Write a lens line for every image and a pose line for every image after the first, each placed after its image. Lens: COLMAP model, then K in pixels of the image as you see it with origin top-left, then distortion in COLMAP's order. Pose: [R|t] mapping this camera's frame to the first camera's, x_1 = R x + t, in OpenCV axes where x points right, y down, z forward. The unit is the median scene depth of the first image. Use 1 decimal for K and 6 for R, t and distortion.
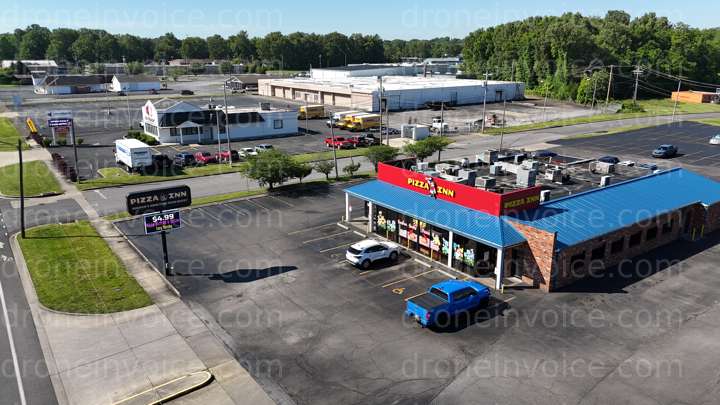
lens RADIAL K [[528.3, 0, 360.0], [0, 528.3, 202.5], [0, 0, 1]] dist [0.100995, -0.117315]
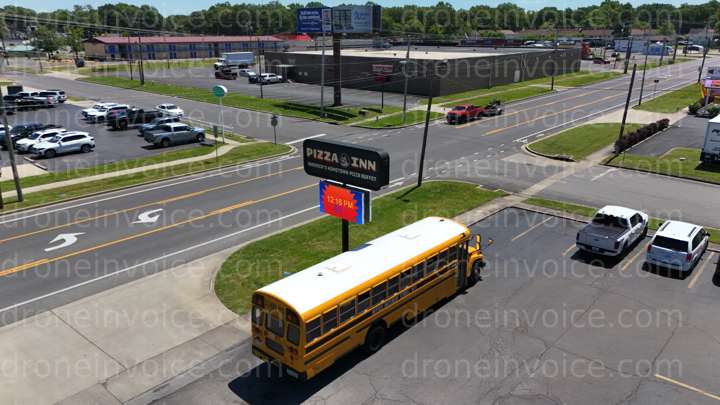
lens RADIAL K [[528.3, 0, 360.0], [0, 528.3, 202.5], [0, 0, 1]] dist [0.100995, -0.117315]
pose [[0.206628, 0.299426, -0.931477, 0.138700], [-0.264675, 0.933633, 0.241407, -0.092095], [0.941941, 0.196657, 0.272165, 0.762599]]
